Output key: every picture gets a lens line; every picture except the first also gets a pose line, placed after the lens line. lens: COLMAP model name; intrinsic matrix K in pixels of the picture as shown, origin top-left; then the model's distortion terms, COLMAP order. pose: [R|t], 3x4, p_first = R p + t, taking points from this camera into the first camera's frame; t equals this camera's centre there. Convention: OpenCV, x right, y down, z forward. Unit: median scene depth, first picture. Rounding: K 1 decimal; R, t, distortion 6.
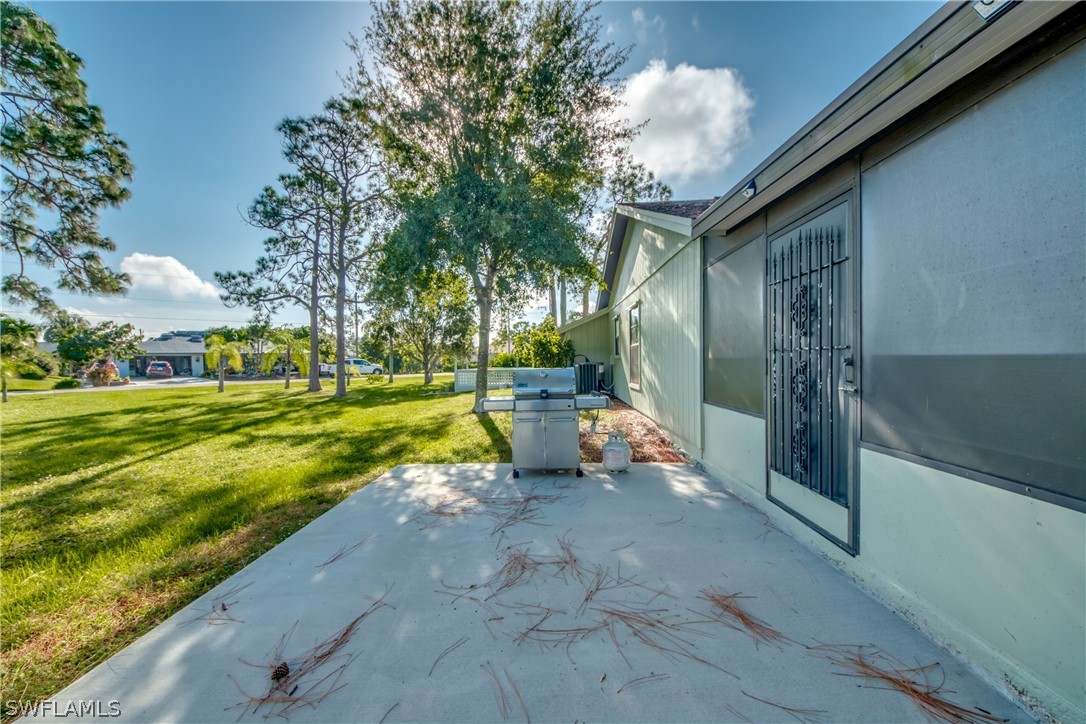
lens RADIAL K [[404.6, 0, 529.0], [0, 404.6, 362.5], [0, 0, 1]] dist [0.022780, -0.017110]
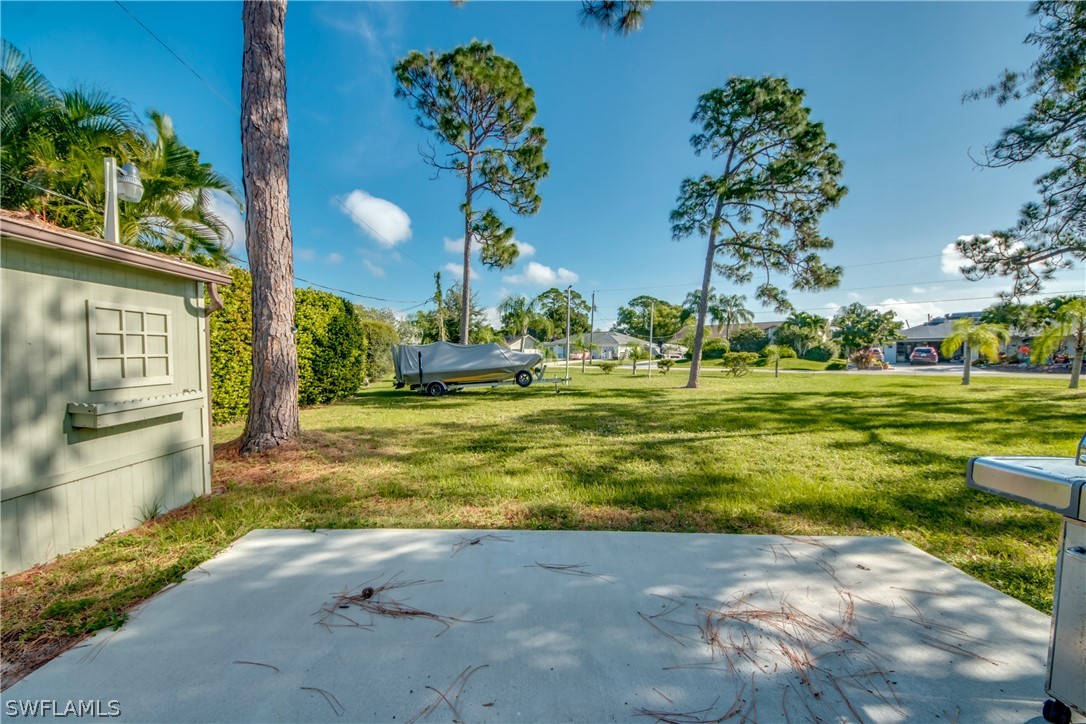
lens RADIAL K [[390.4, 0, 513.2], [0, 390.4, 368.3], [0, 0, 1]] dist [0.010067, -0.010247]
pose [[0.003428, 0.051982, -0.998642, 0.055405], [-0.000293, 0.998648, 0.051981, -0.002394], [0.999994, 0.000115, 0.003439, 0.131809]]
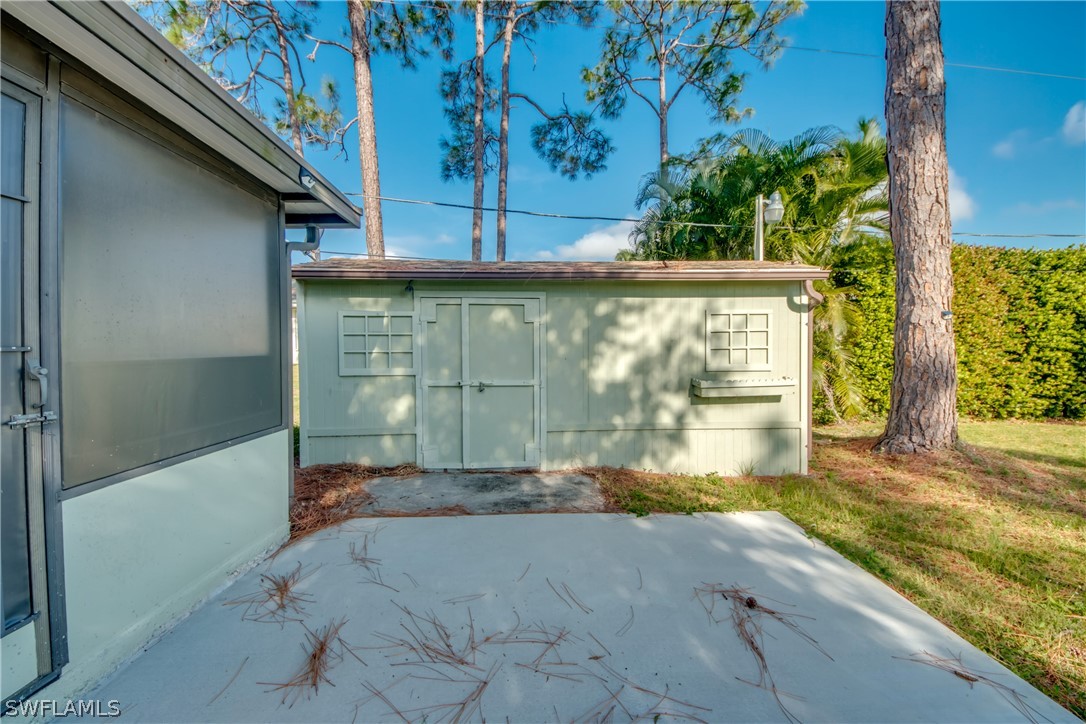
lens RADIAL K [[399.1, 0, 560.5], [0, 399.1, 349.8], [0, 0, 1]] dist [0.024309, -0.015767]
pose [[-0.992887, 0.021006, -0.117193, 0.008895], [0.019184, 0.999677, 0.016649, -0.003665], [0.117505, 0.014282, -0.992970, 0.192382]]
